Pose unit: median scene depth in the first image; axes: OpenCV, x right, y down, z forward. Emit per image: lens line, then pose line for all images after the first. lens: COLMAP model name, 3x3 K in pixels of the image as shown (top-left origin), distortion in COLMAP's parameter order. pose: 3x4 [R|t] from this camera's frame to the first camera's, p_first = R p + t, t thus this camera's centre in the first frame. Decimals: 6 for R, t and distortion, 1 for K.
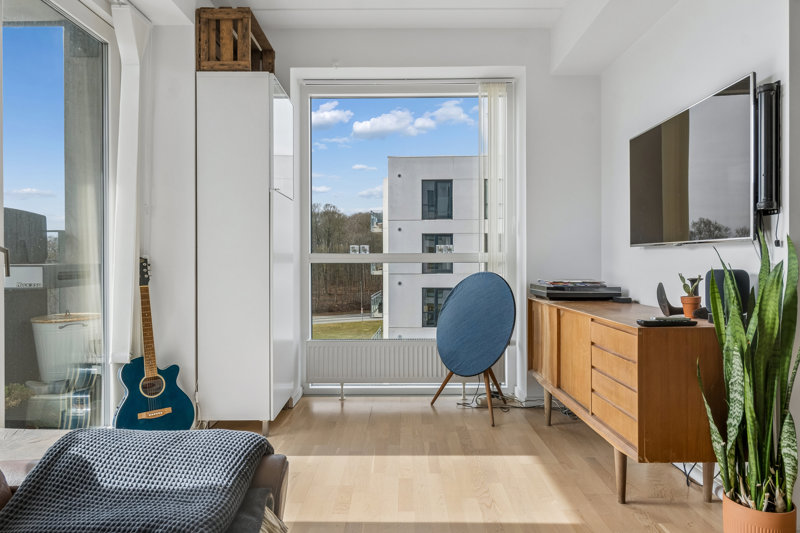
lens RADIAL K [[513.7, 0, 399.4], [0, 513.7, 261.7], [0, 0, 1]] dist [0.003190, 0.000349]
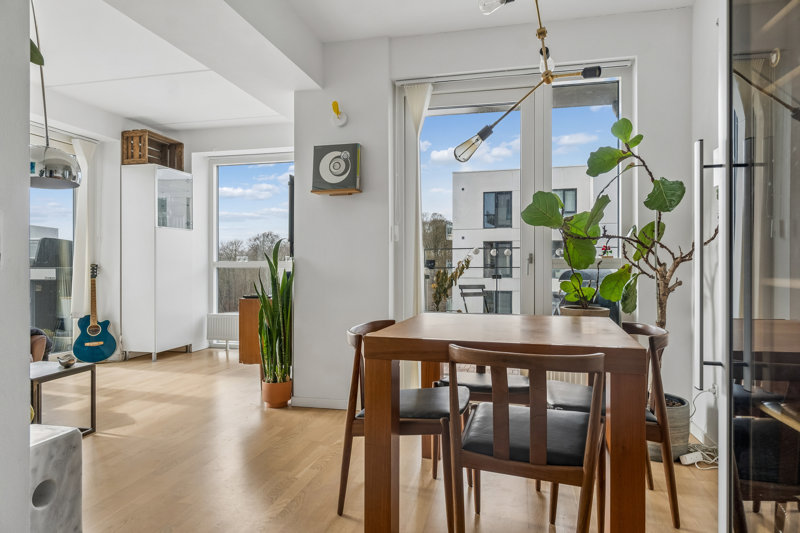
lens RADIAL K [[490.2, 0, 398.4], [0, 490.2, 265.3], [0, 0, 1]] dist [0.007870, -0.002562]
pose [[0.973649, -0.000375, -0.228050, 0.996789], [-0.000554, 0.999992, -0.004009, 0.002791], [0.228050, 0.004029, 0.973641, -0.515685]]
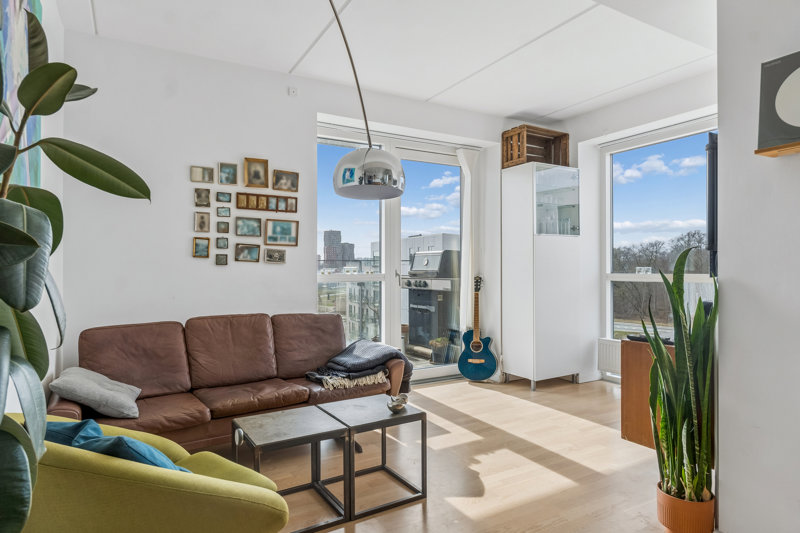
lens RADIAL K [[474.6, 0, 406.4], [0, 474.6, 264.6], [0, 0, 1]] dist [0.002992, 0.000819]
pose [[0.509219, -0.006633, -0.860611, 0.810000], [-0.001561, 0.999962, -0.008630, -0.035652], [0.860635, 0.005738, 0.509189, -0.086995]]
